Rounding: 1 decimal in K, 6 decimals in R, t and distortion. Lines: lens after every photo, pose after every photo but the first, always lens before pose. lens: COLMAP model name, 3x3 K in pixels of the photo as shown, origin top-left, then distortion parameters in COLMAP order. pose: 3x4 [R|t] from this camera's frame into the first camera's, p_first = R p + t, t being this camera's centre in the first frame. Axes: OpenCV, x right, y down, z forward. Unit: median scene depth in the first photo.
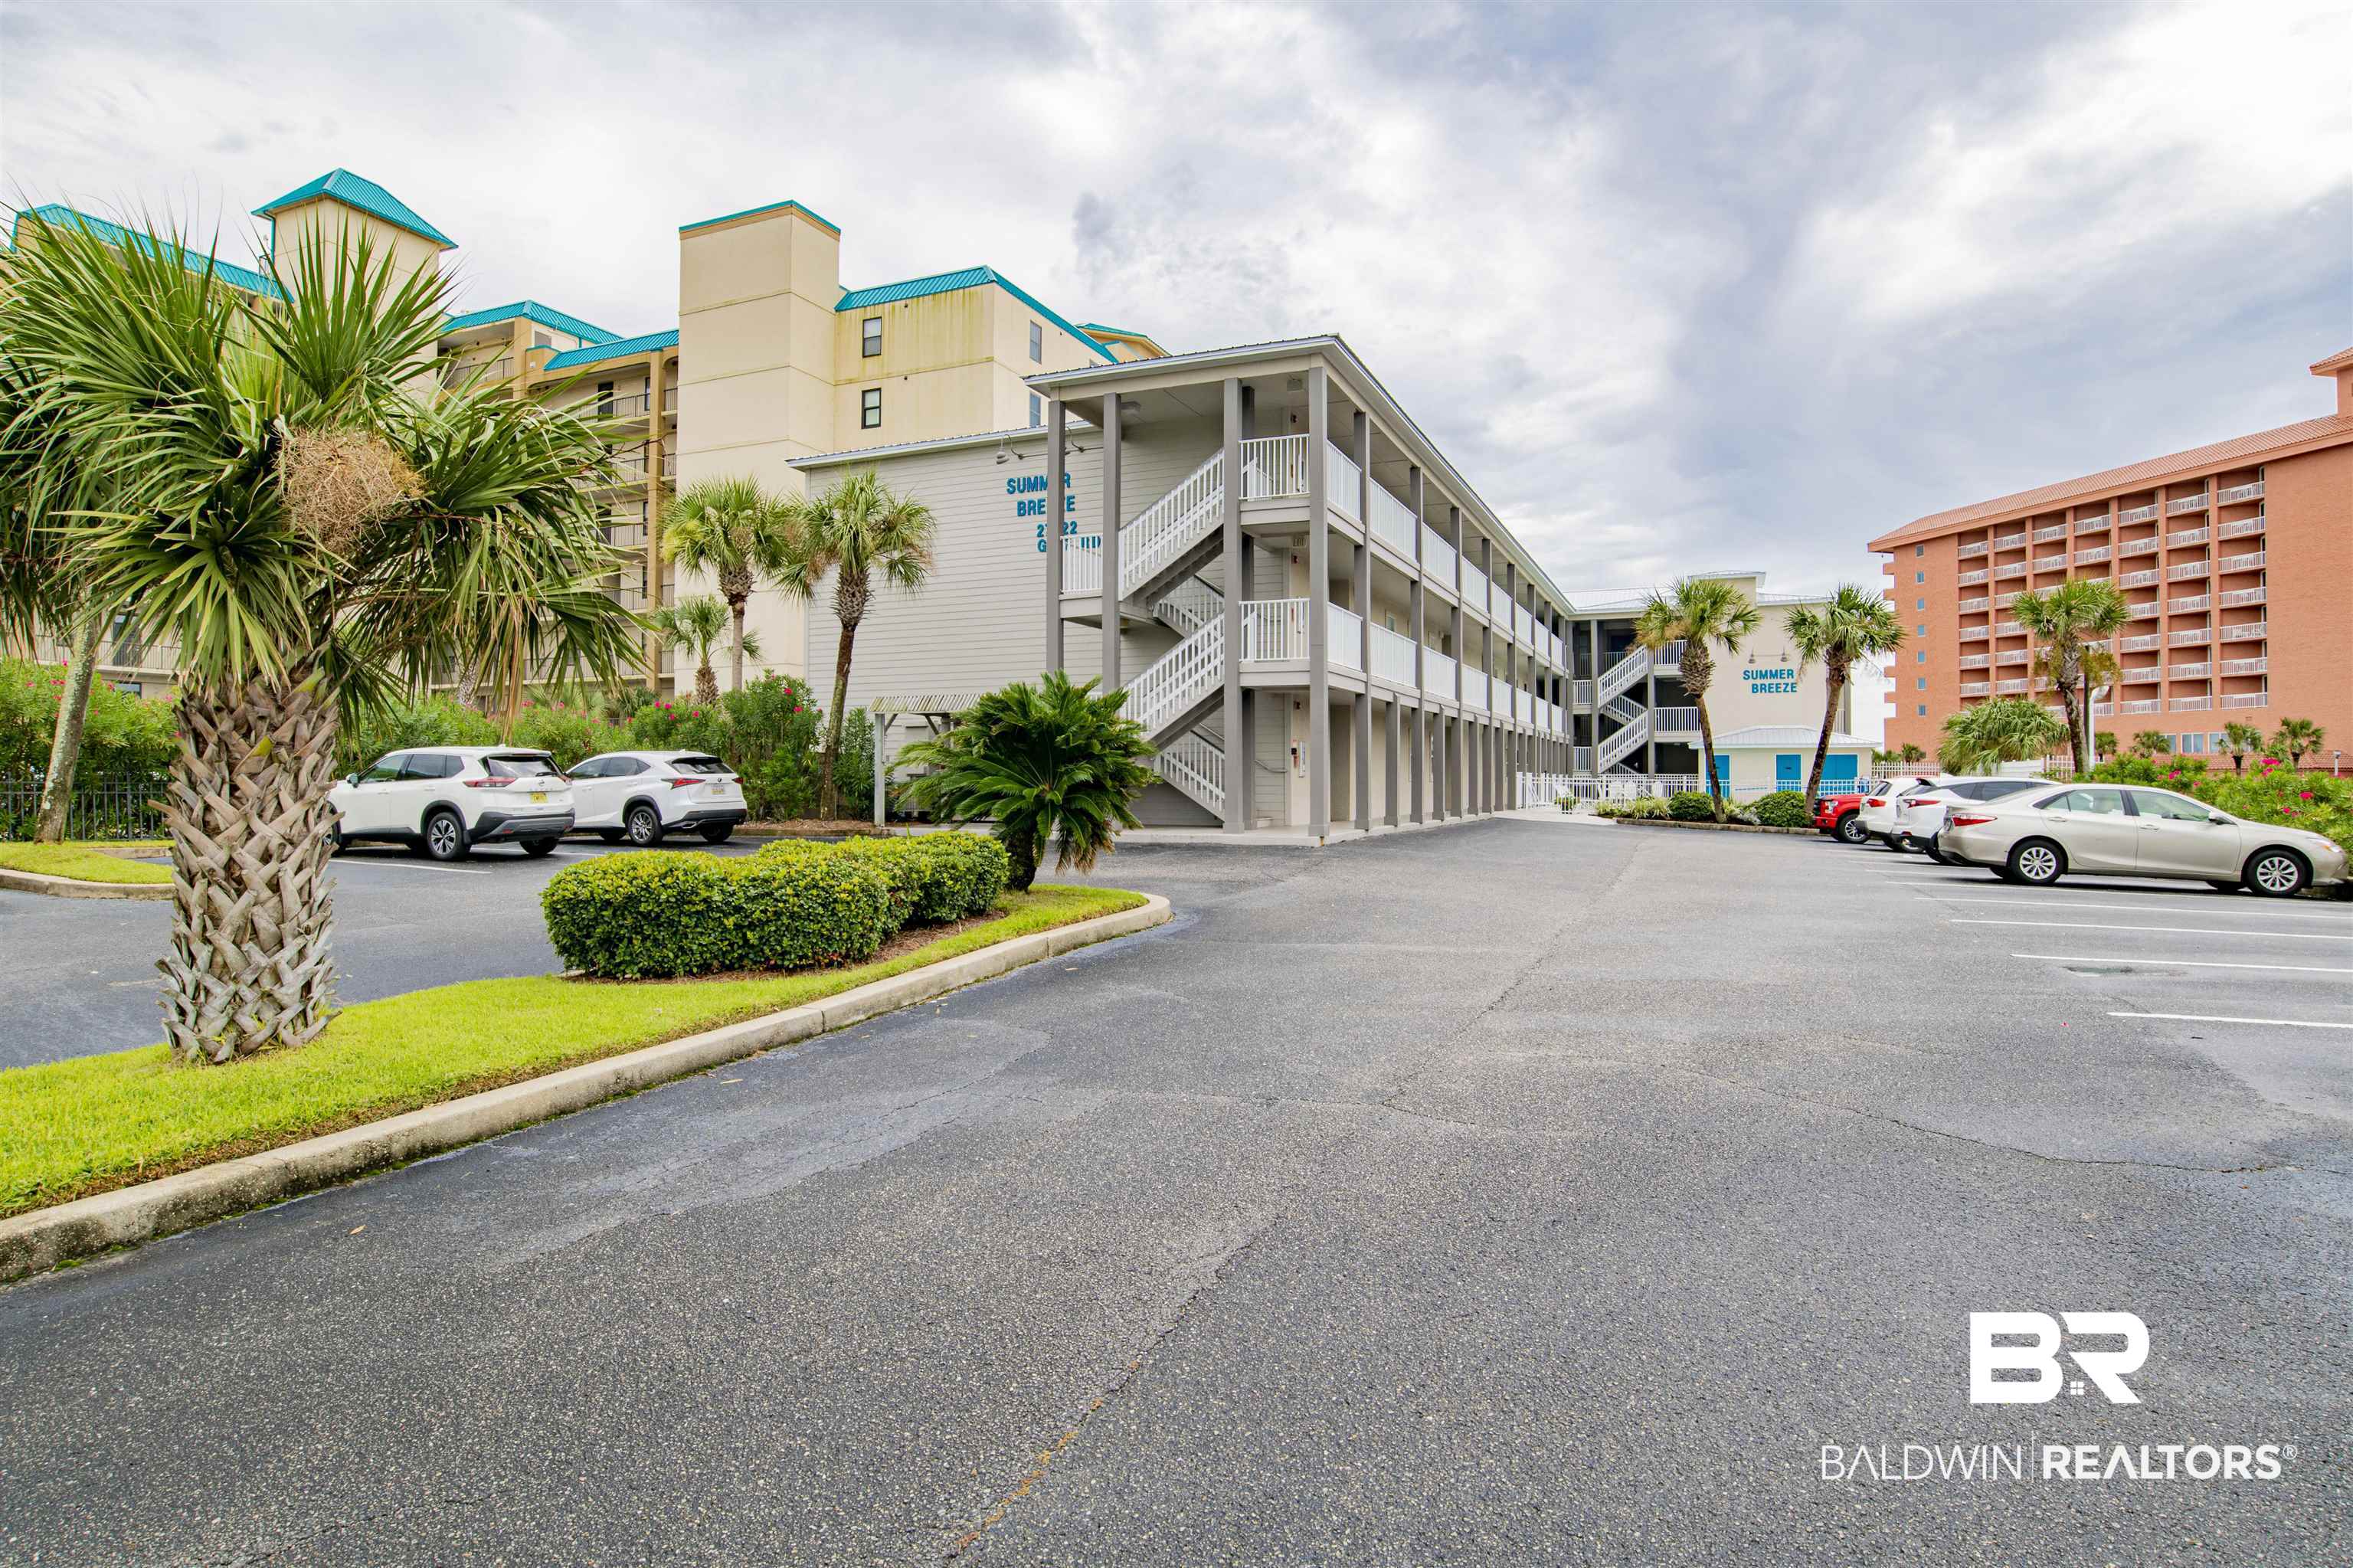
lens RADIAL K [[1288.0, 0, 1167.7], [0, 1288.0, 789.6], [0, 0, 1]] dist [-0.038997, 0.011247]
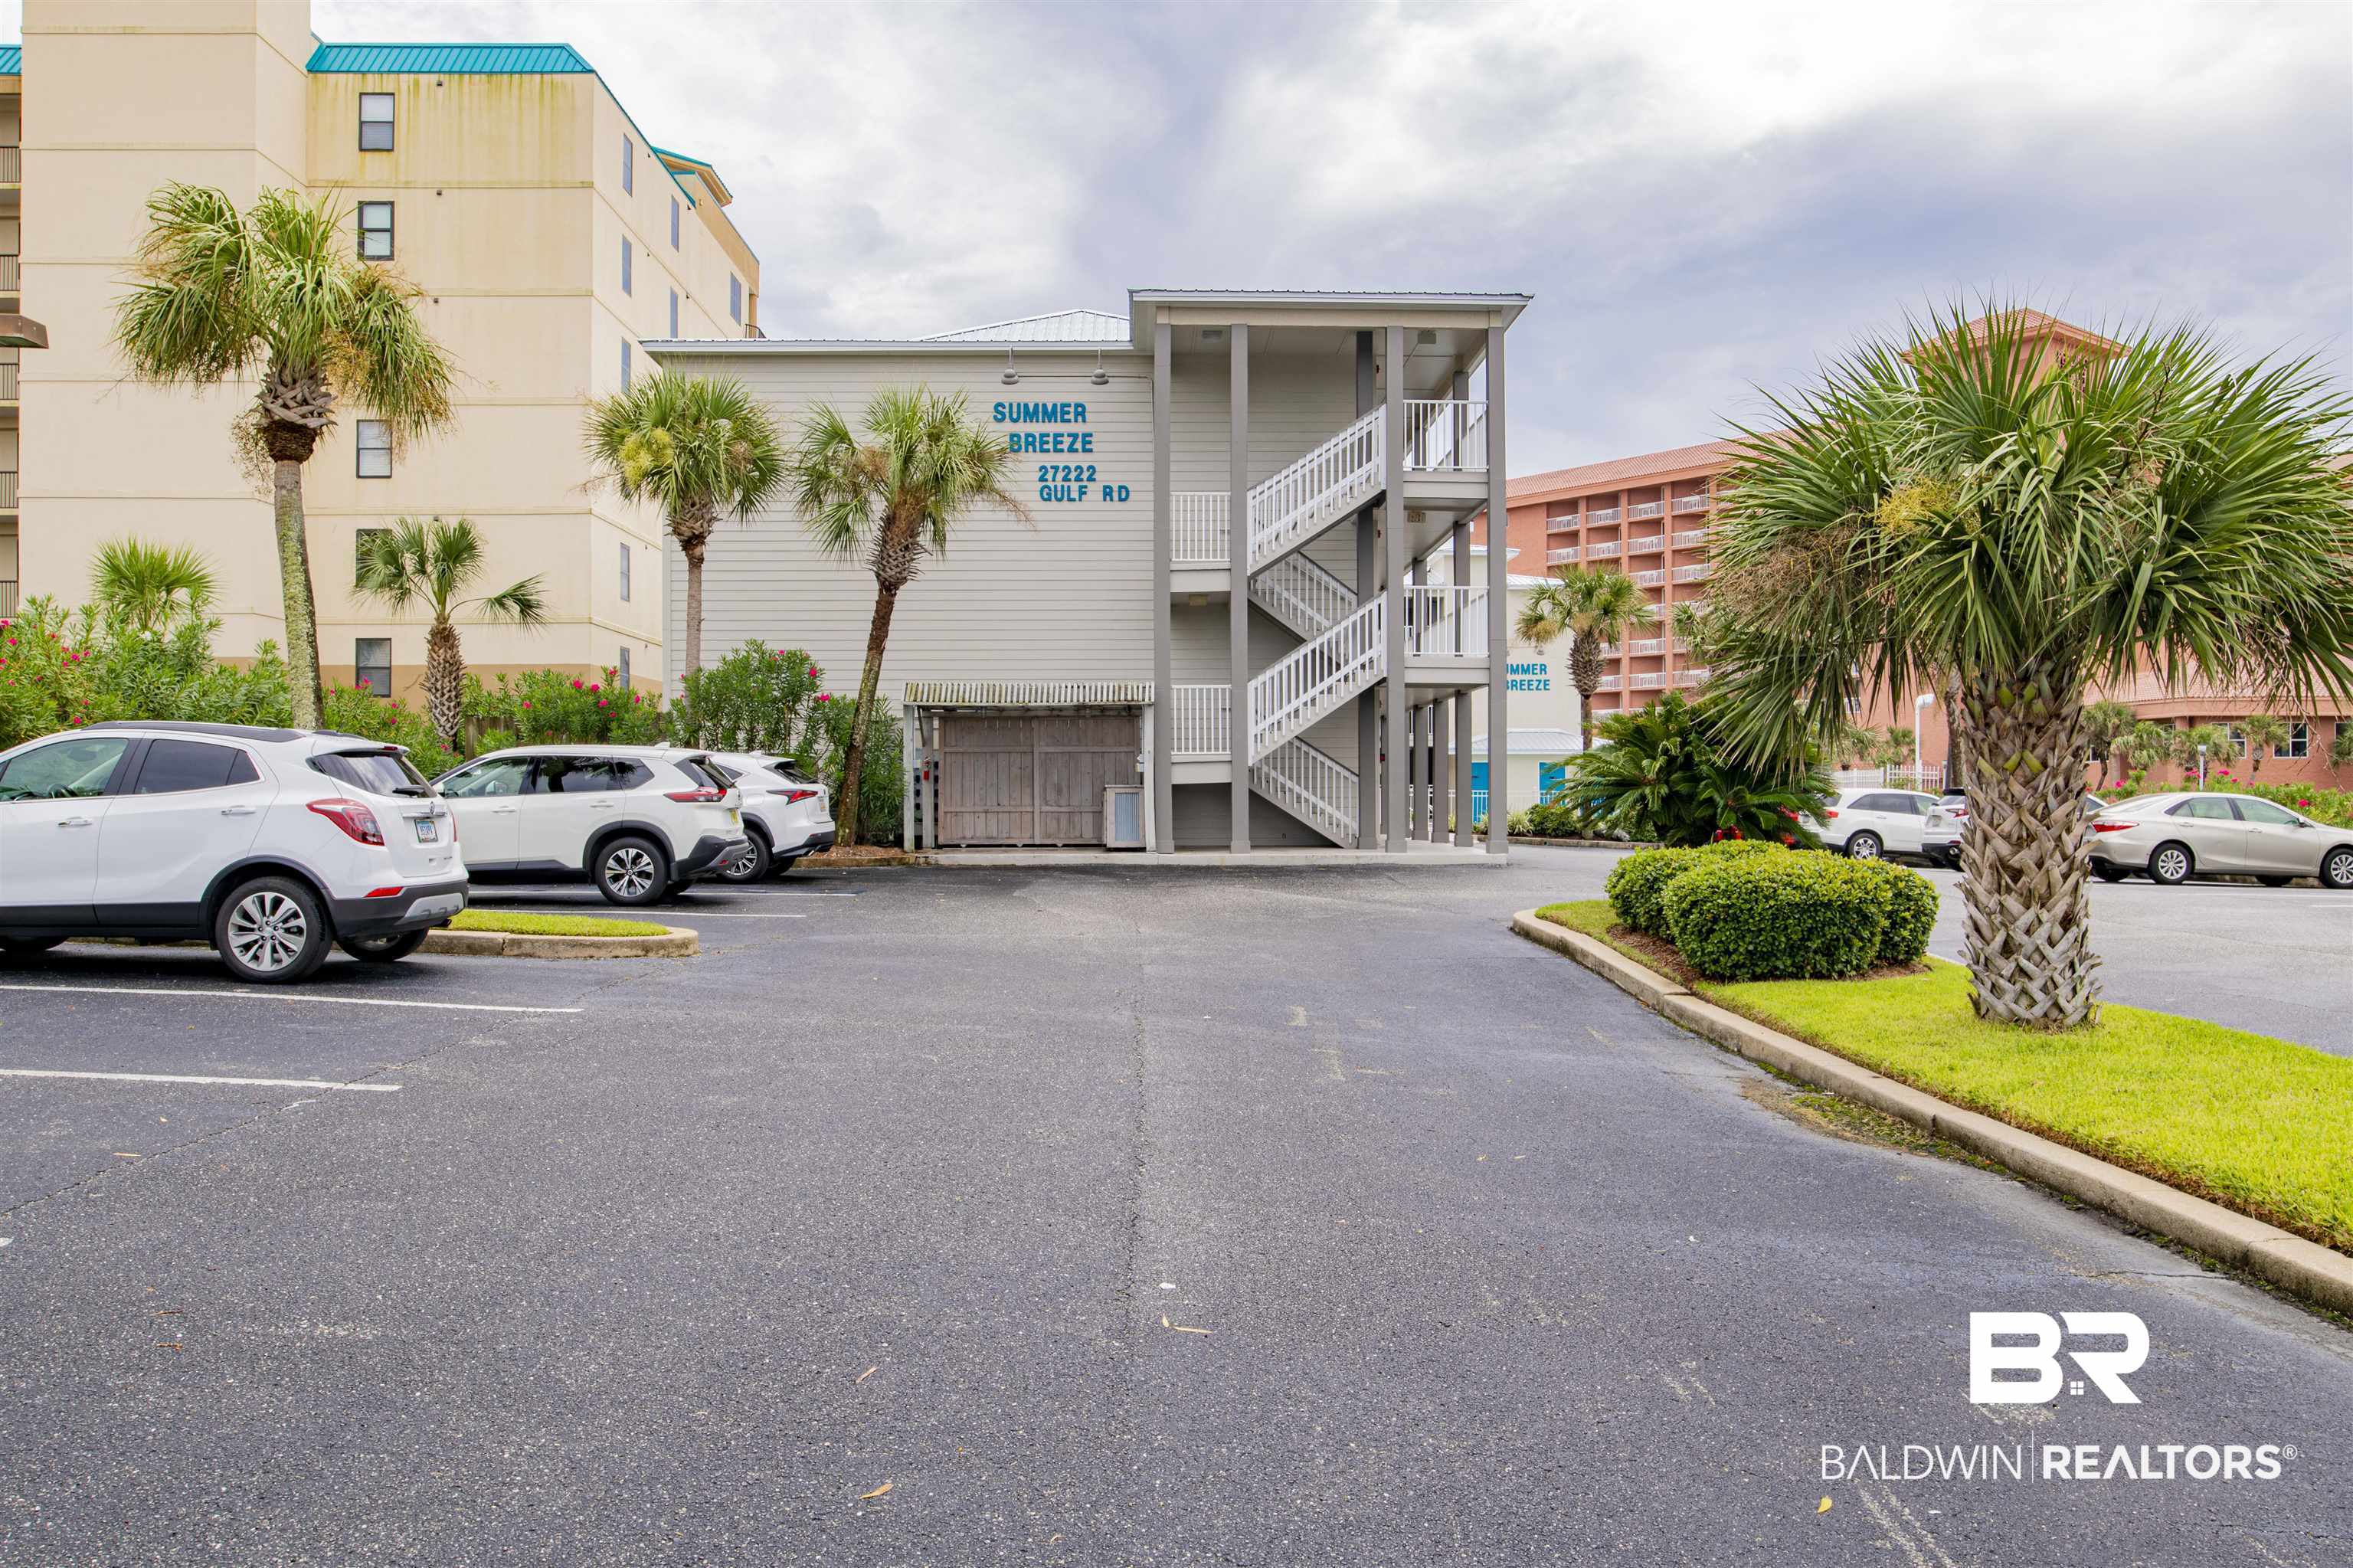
lens RADIAL K [[1819.6, 0, 1177.9], [0, 1819.6, 791.9], [0, 0, 1]] dist [-0.013532, 0.003616]
pose [[0.905716, -0.002267, 0.423878, -0.262737], [0.005710, 0.999960, -0.006854, 0.000351], [-0.423846, 0.008628, 0.905693, -0.018541]]
